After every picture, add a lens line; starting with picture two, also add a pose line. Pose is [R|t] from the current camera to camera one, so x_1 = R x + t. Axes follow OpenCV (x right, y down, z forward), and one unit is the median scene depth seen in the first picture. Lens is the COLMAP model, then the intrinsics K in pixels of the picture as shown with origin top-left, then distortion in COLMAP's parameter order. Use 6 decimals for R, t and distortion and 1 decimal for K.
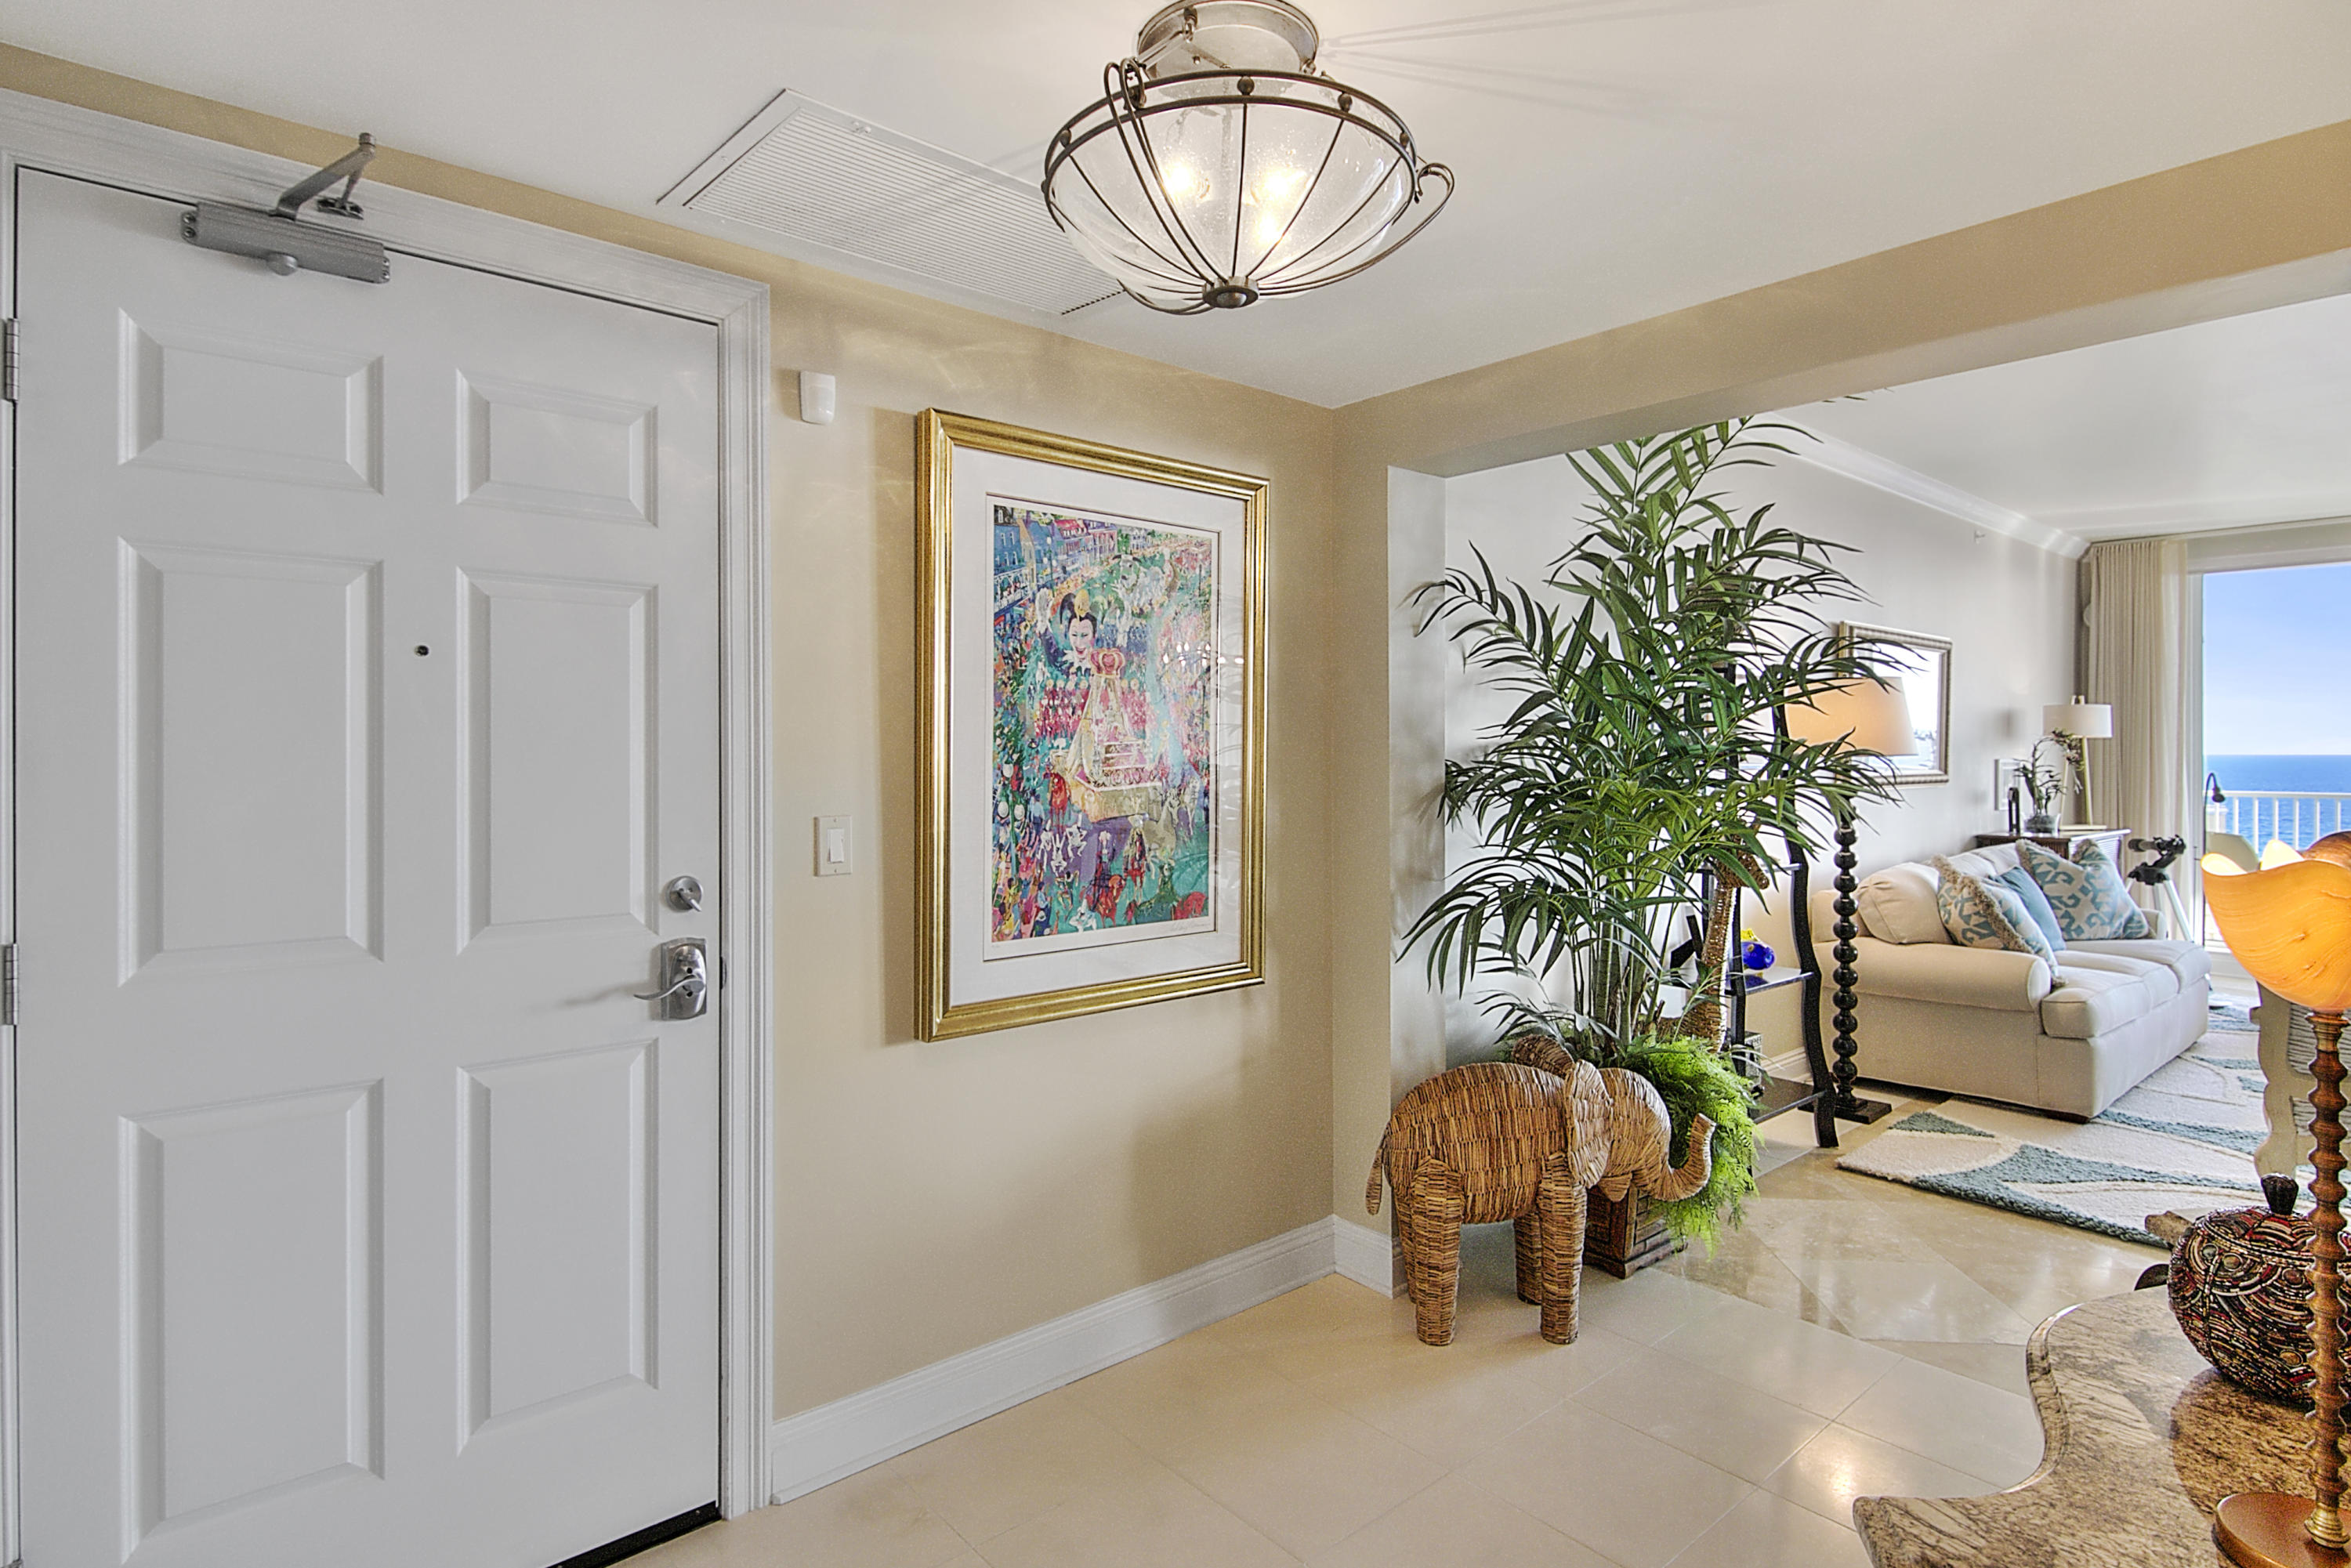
lens RADIAL K [[1230.4, 0, 1166.4], [0, 1230.4, 757.2], [0, 0, 1]] dist [0.004473, -0.007978]
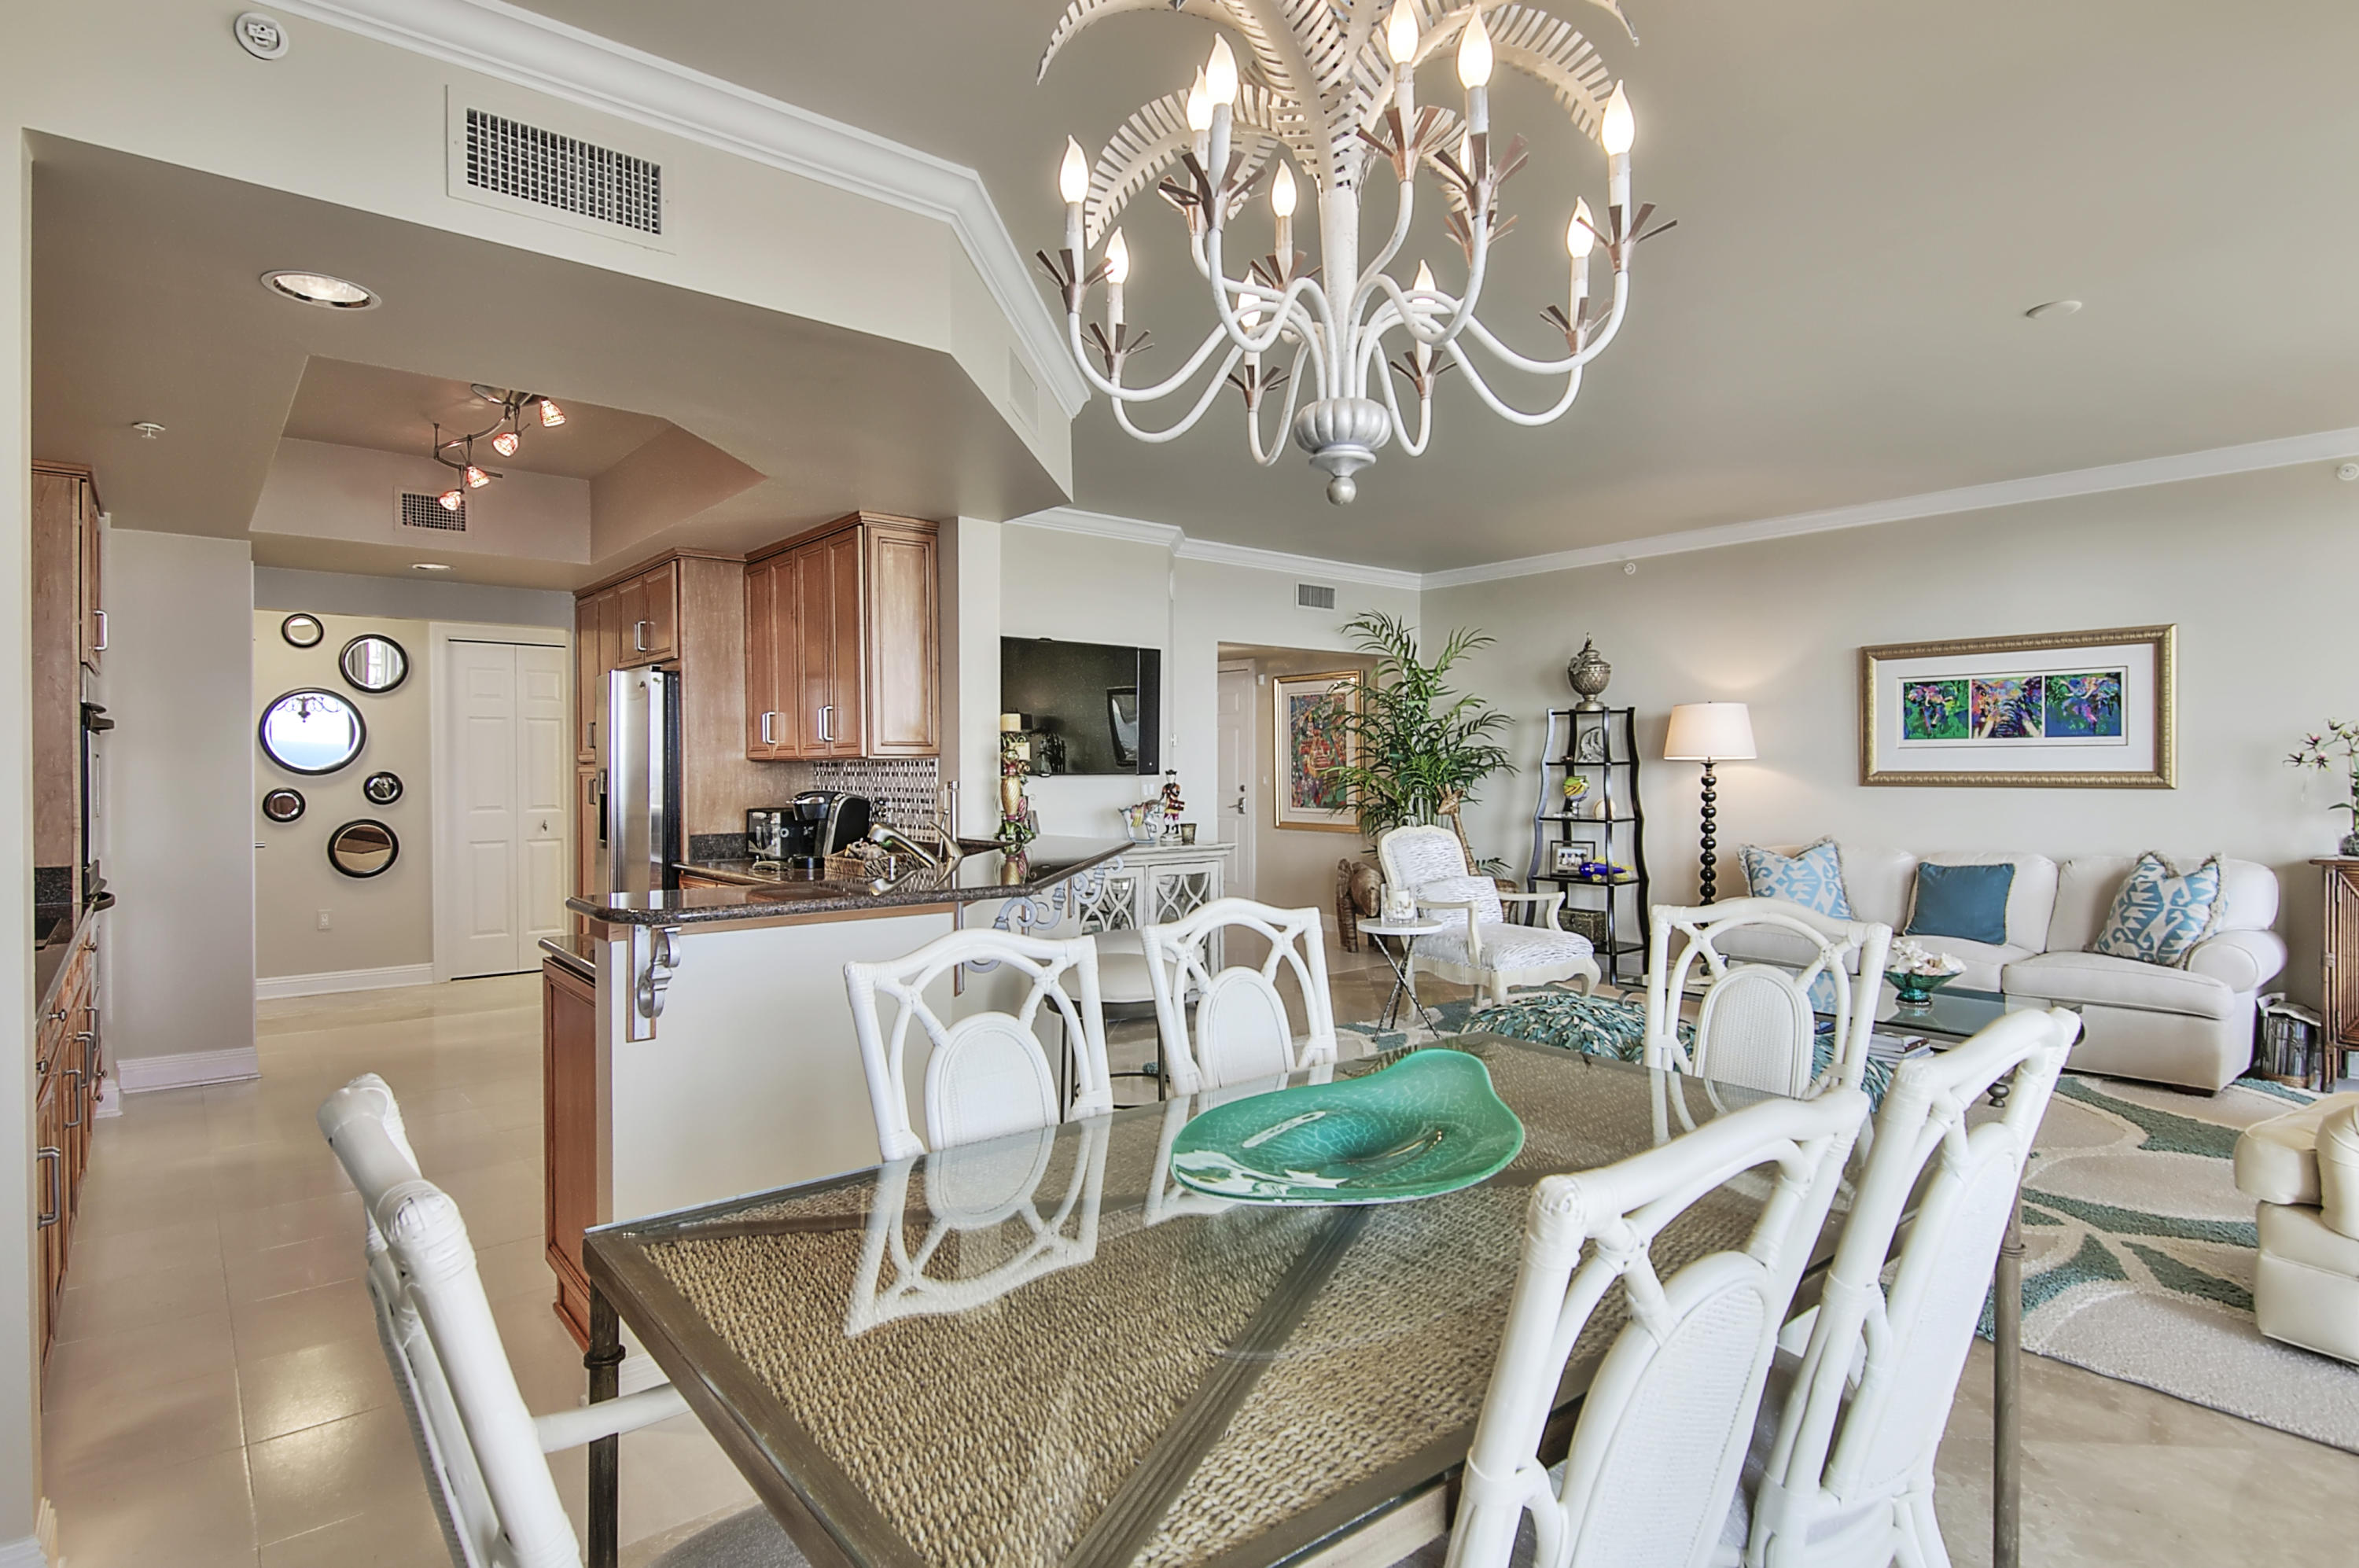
lens RADIAL K [[1203.7, 0, 1178.4], [0, 1203.7, 777.2], [0, 0, 1]] dist [0.021156, -0.015226]
pose [[-0.019525, 0.010847, -0.999751, 1.463184], [-0.000332, 0.999941, 0.010856, 0.005376], [0.999809, 0.000544, -0.019520, 0.283422]]
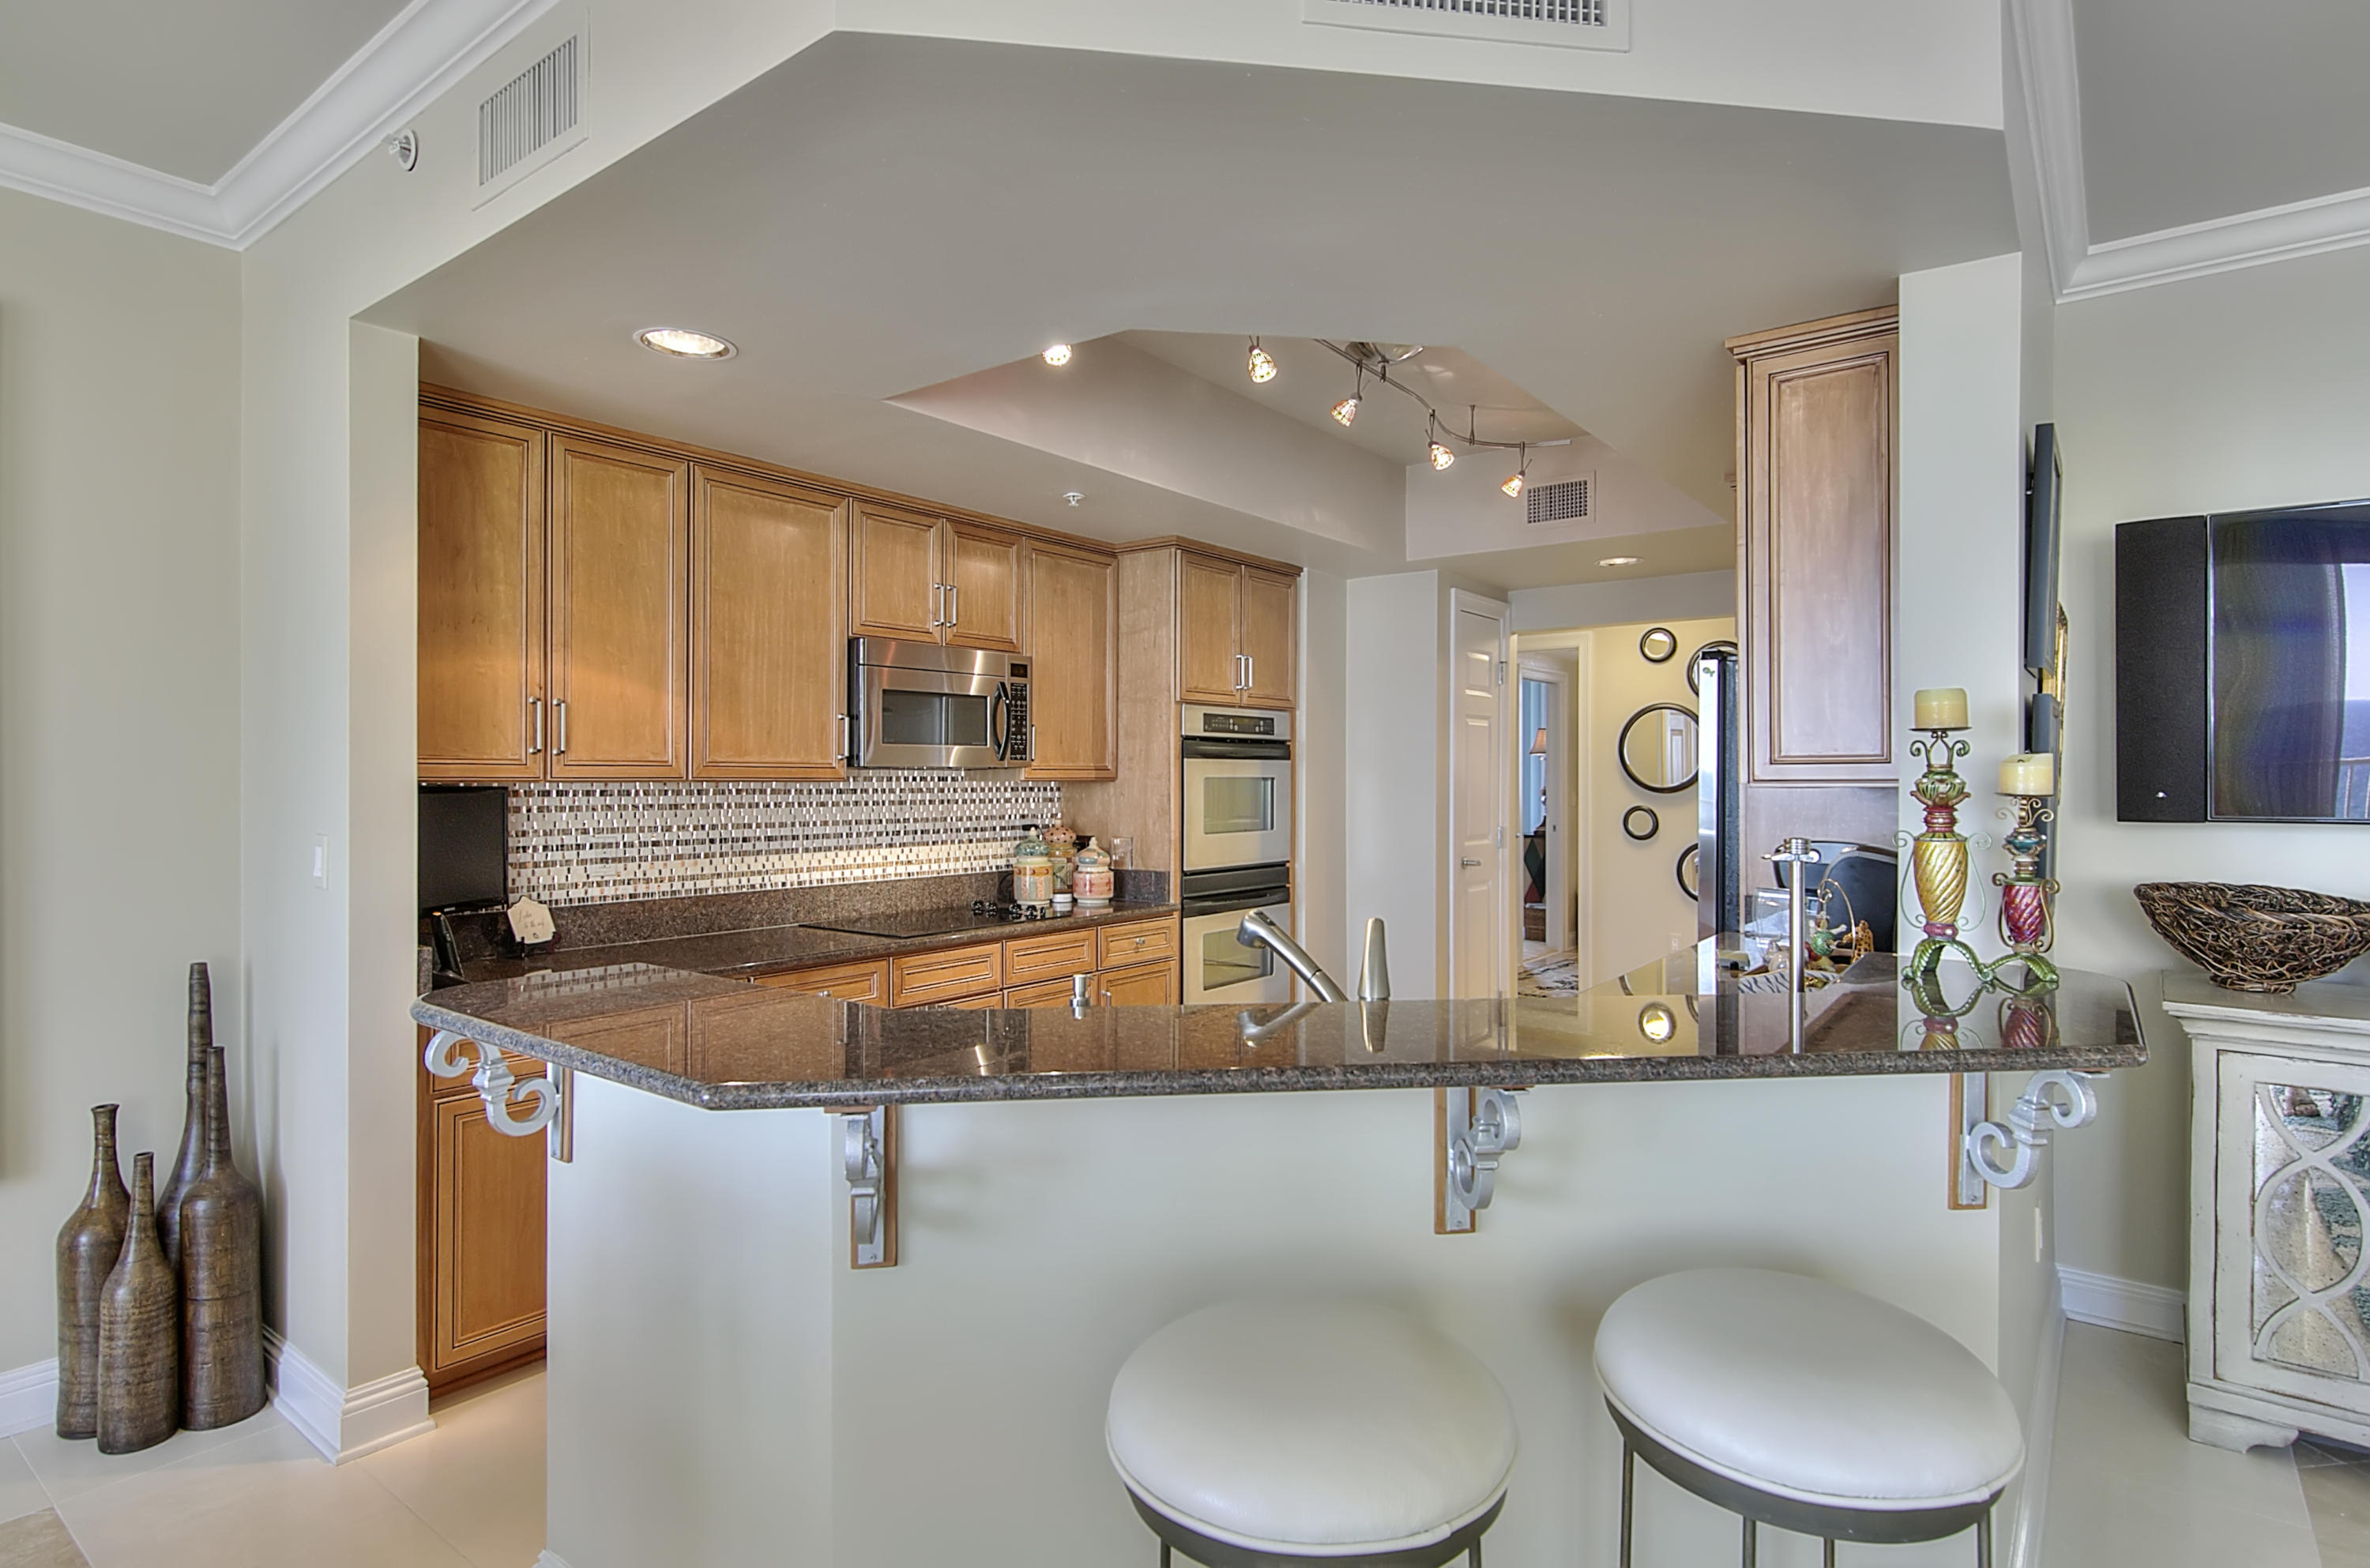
lens RADIAL K [[1214.9, 0, 1207.0], [0, 1214.9, 773.0], [0, 0, 1]] dist [0.021180, -0.015556]
pose [[-0.976293, 0.000647, -0.216454, 1.005769], [0.000405, 0.999999, 0.001165, -0.003378], [0.216455, 0.001050, -0.976292, 0.432454]]
